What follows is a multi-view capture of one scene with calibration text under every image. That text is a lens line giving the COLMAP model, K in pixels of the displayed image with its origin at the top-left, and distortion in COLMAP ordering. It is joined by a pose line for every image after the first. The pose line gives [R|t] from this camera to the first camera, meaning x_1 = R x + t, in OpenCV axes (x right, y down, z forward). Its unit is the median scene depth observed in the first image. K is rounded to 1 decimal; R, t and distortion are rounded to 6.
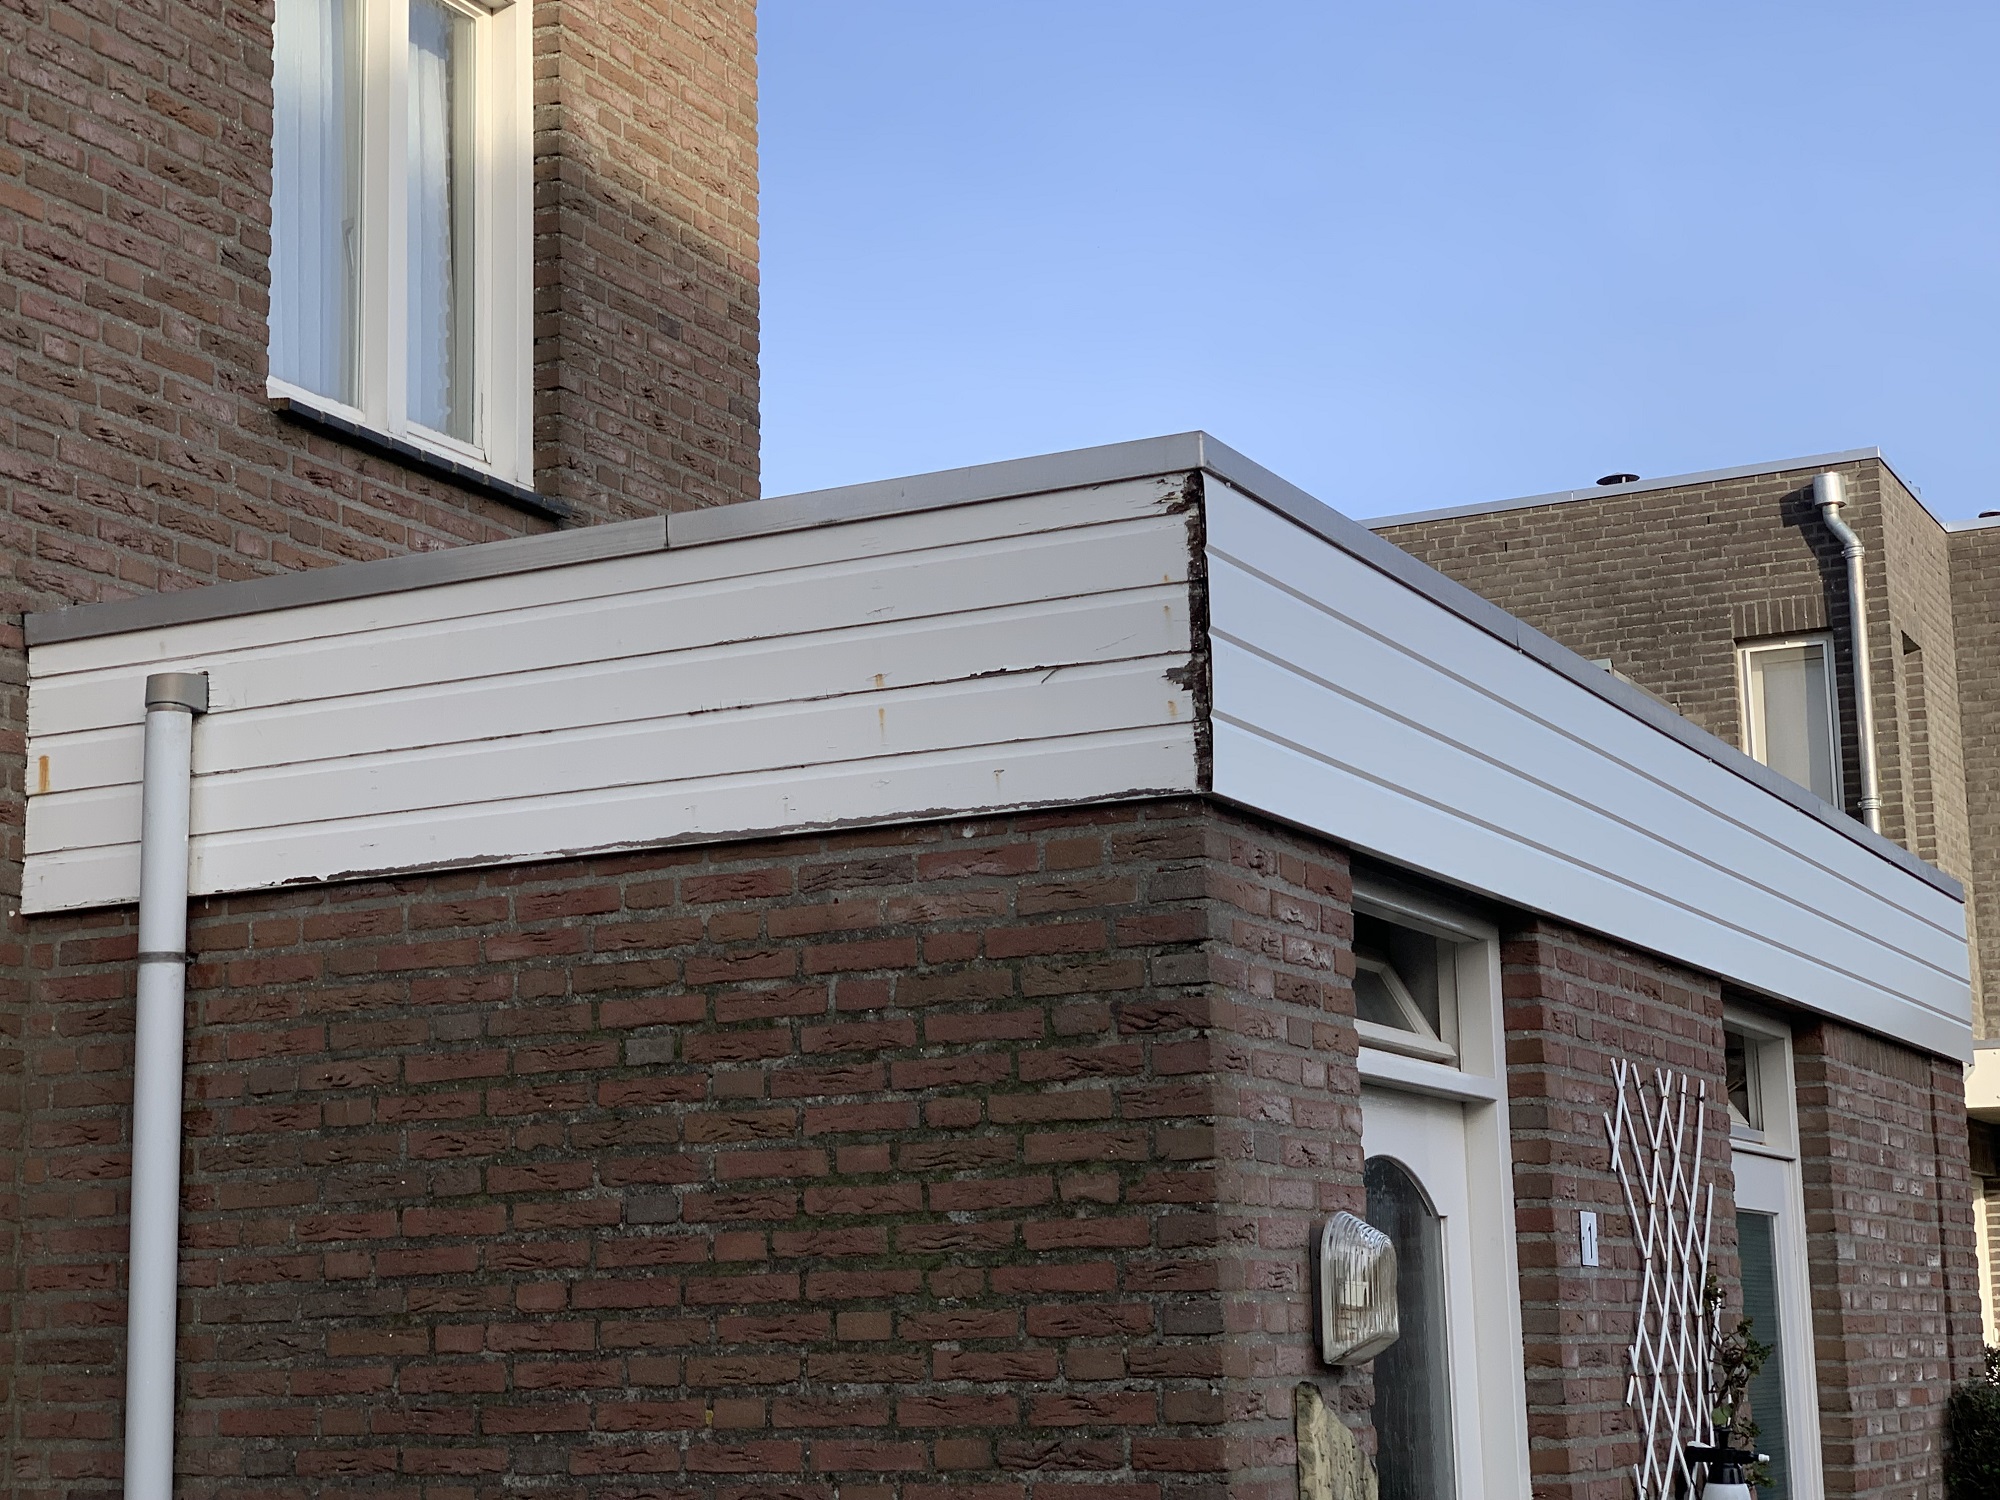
lens RADIAL K [[3289.5, 0, 1000.0], [0, 3289.5, 750.0], [0, 0, 1]] dist [0.094977, -0.141801]
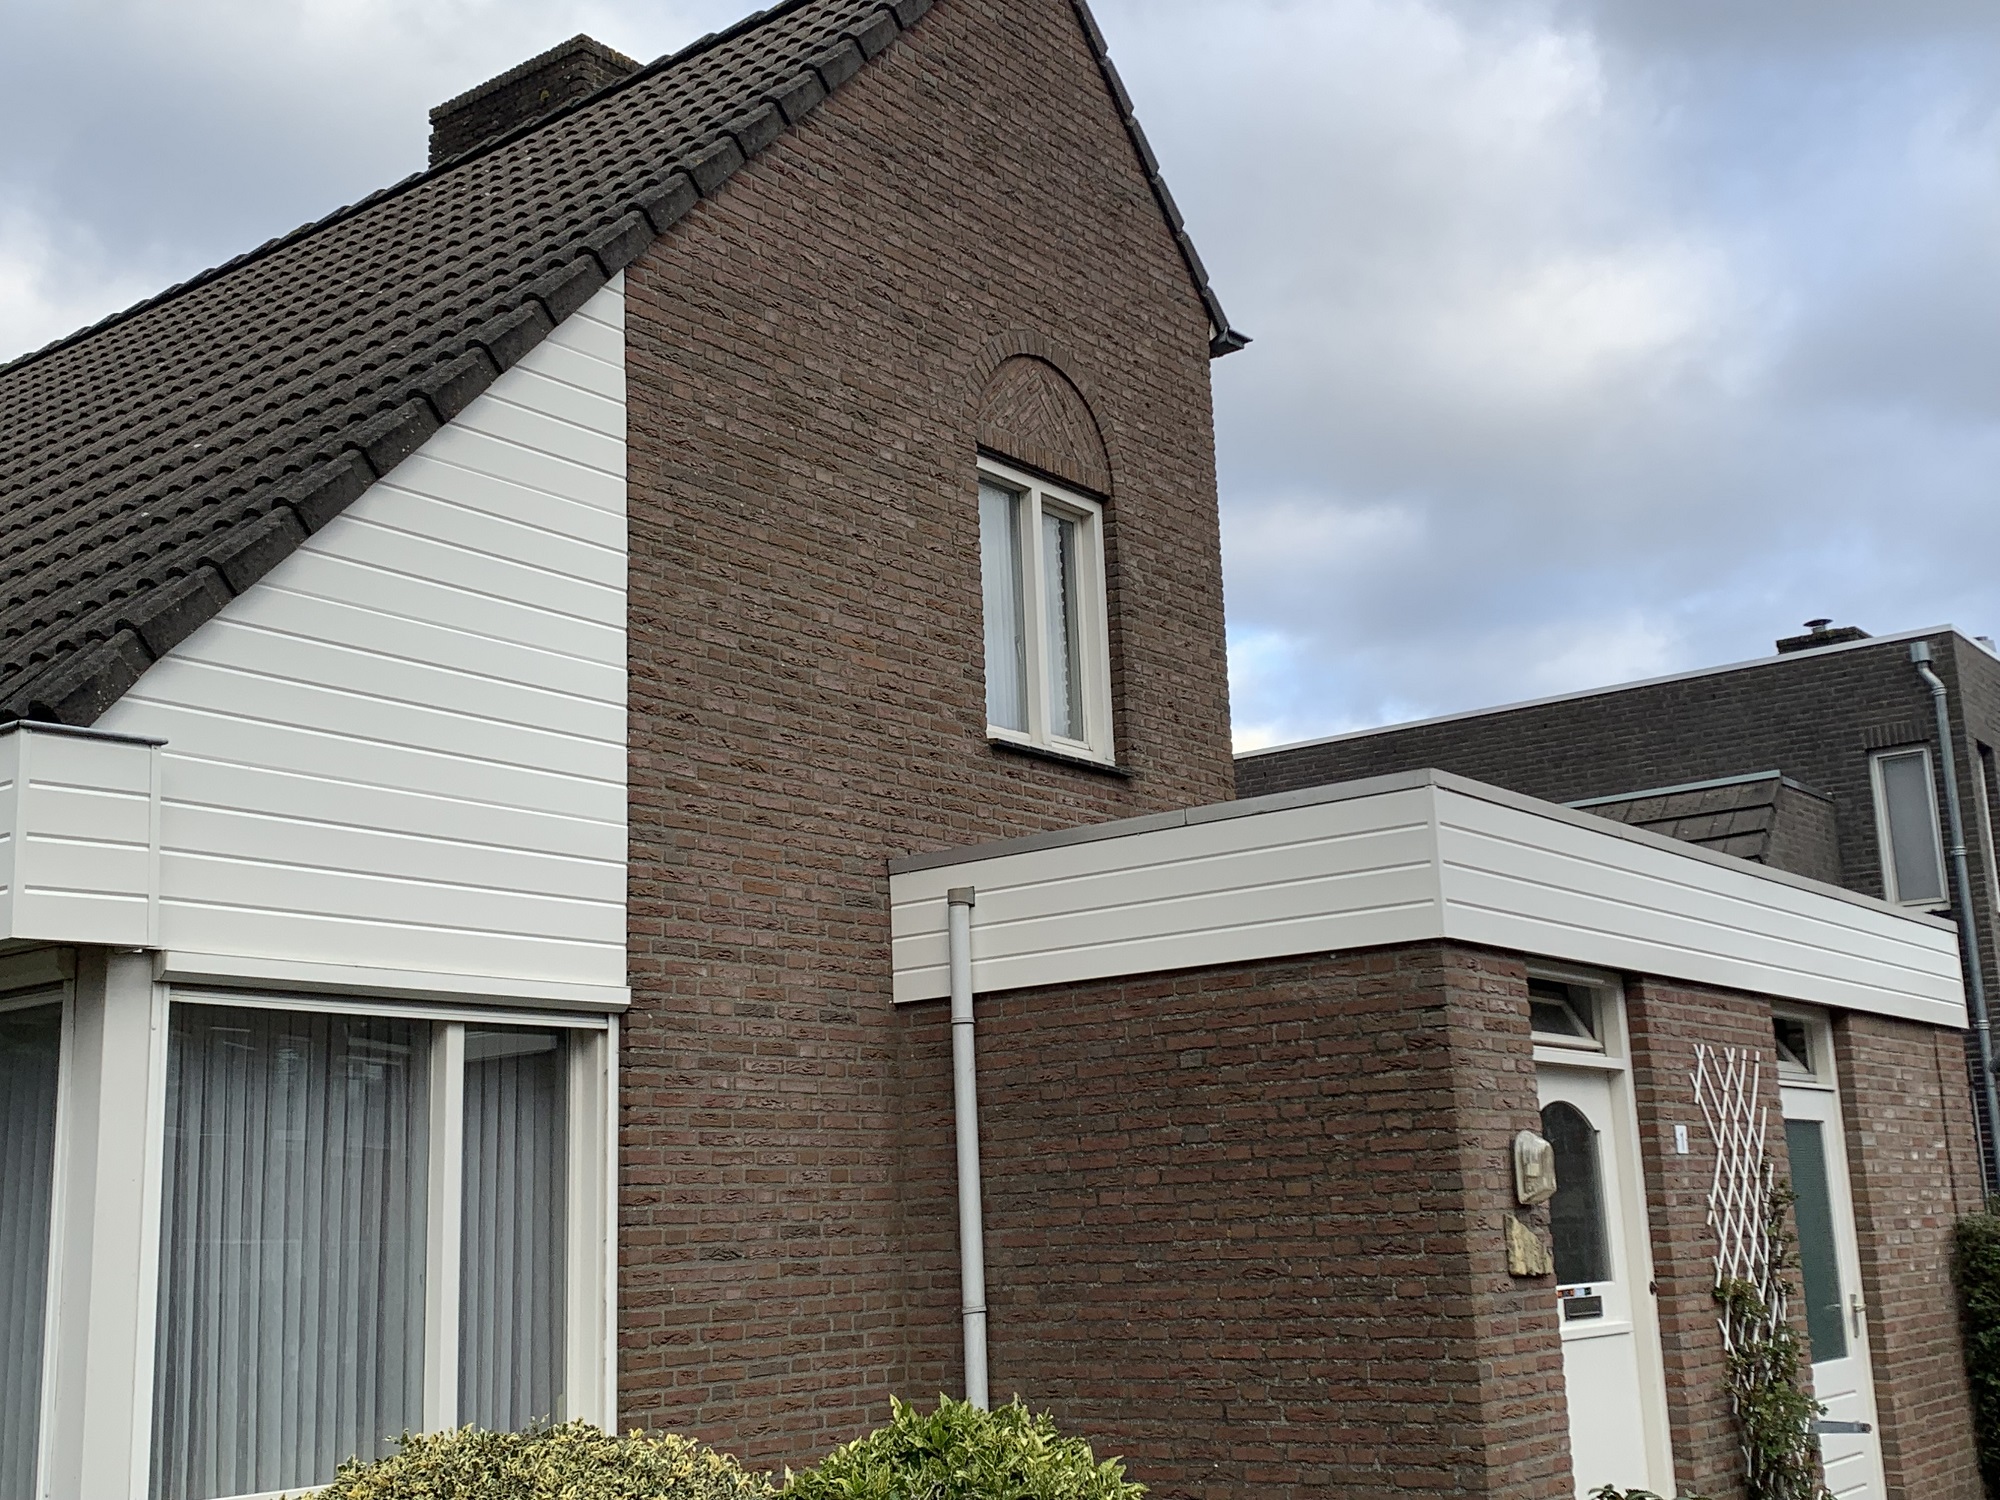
lens RADIAL K [[2304.2, 0, 1029.9], [0, 2304.2, 748.6], [0, 0, 1]] dist [0.254510, -0.887444]
pose [[0.984334, -0.055831, -0.167241, 0.049149], [0.052077, 0.998285, -0.026756, -0.070001], [0.168448, 0.017628, 0.985553, -0.461446]]
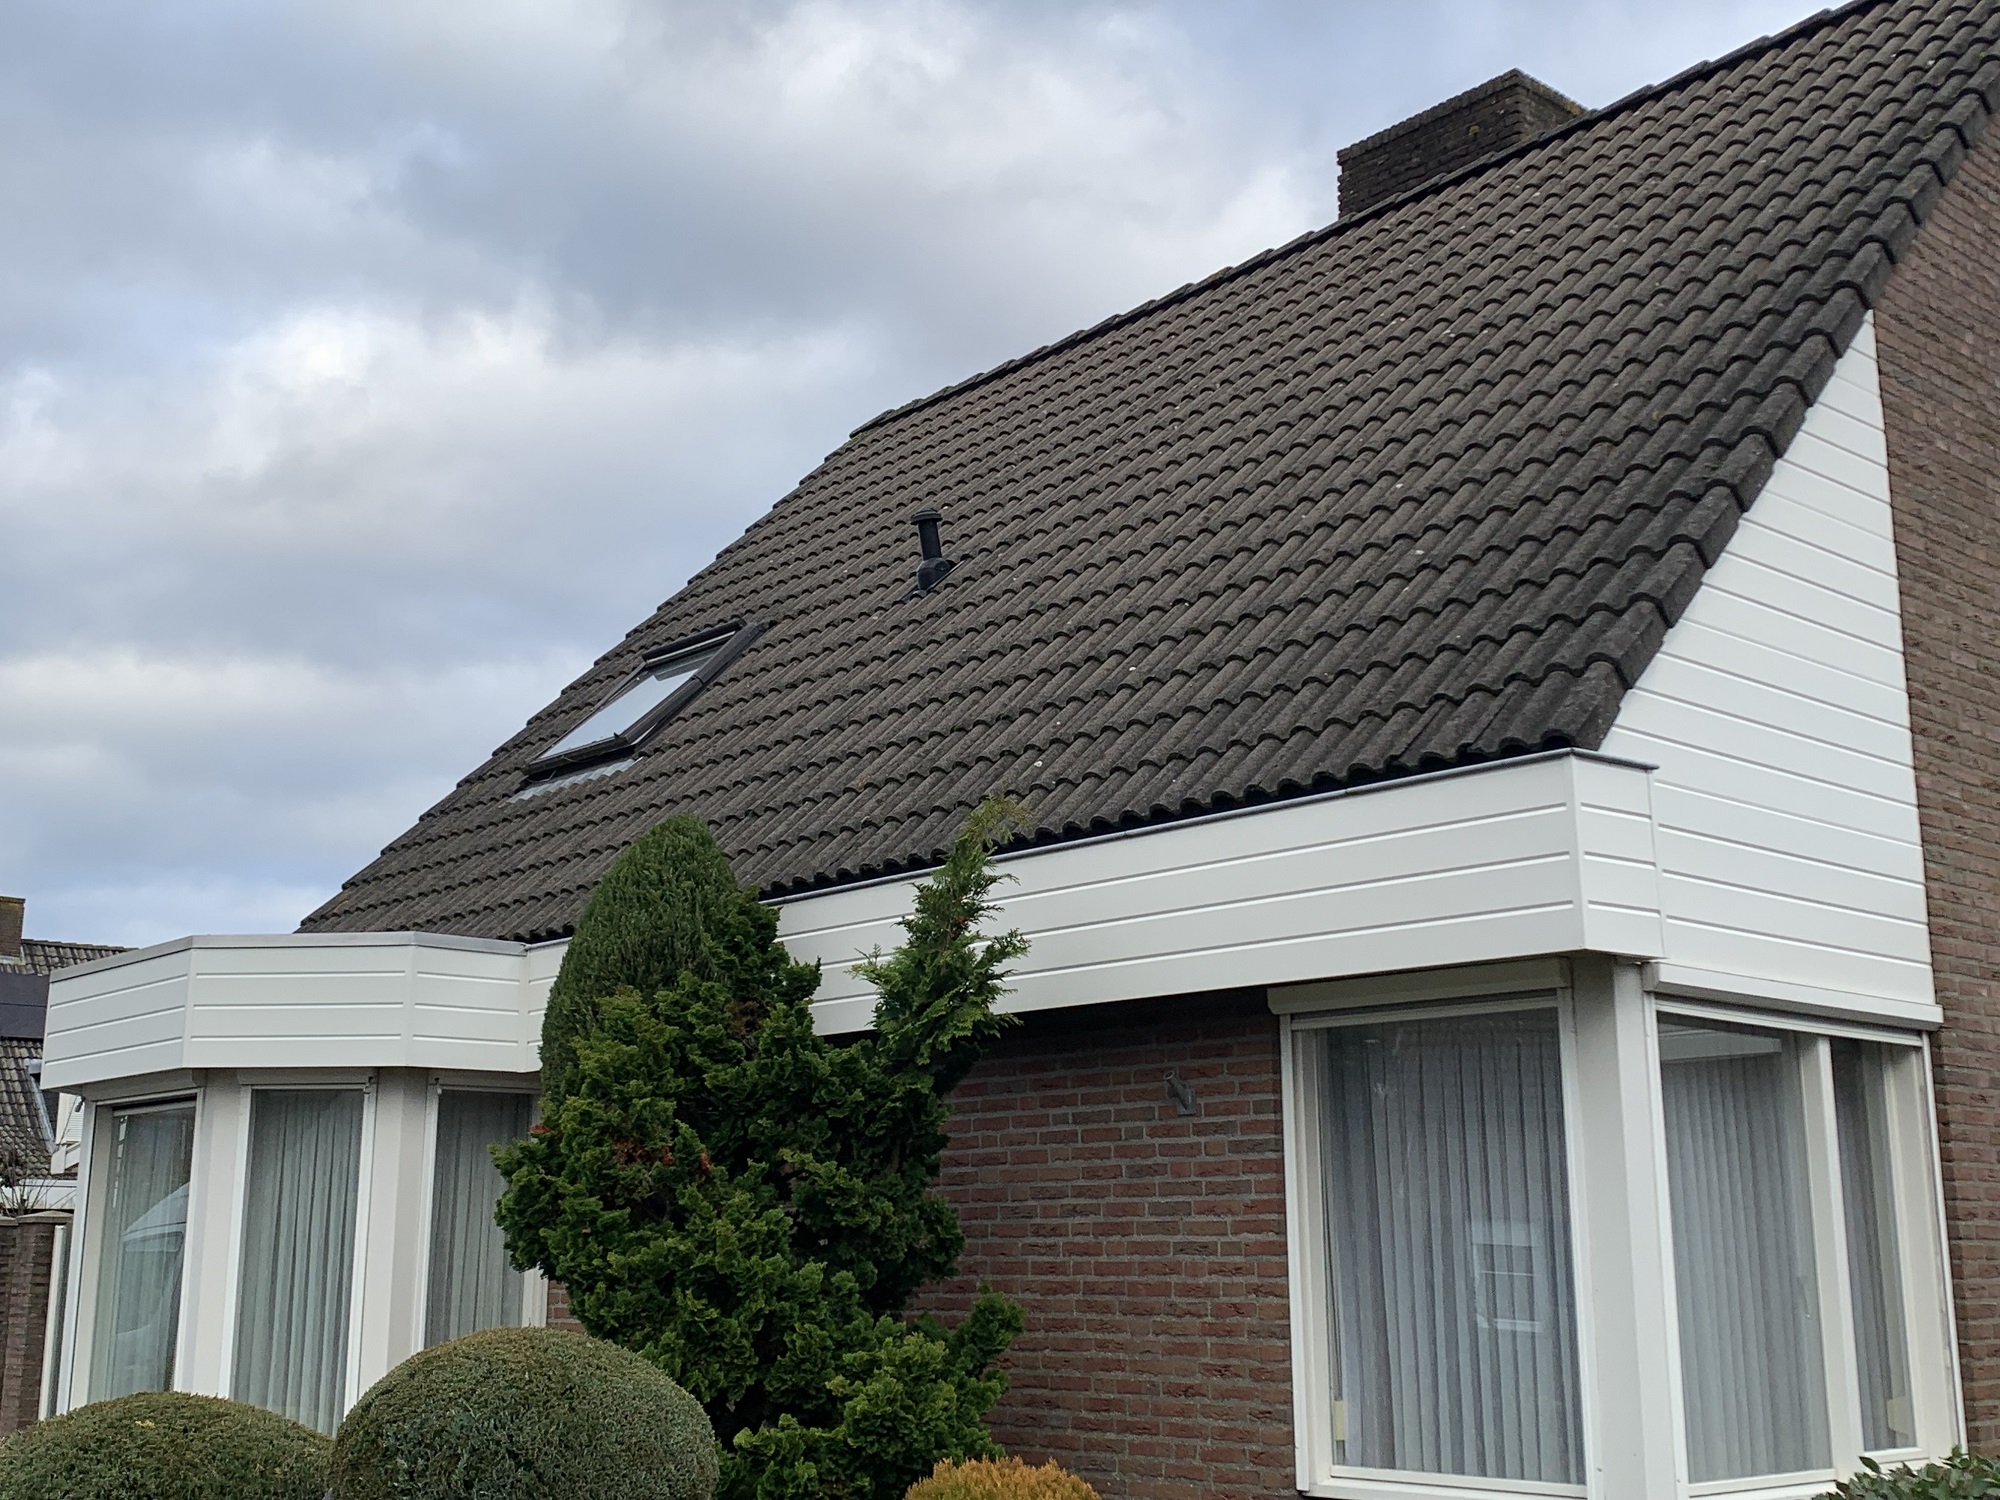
lens RADIAL K [[2307.2, 0, 1000.0], [0, 2307.2, 750.0], [0, 0, 1]] dist [0.124144, -0.260847]
pose [[0.935508, -0.056341, -0.348785, -0.429663], [0.045855, 0.998215, -0.038255, -0.102347], [0.350318, 0.019795, 0.936422, -0.651603]]
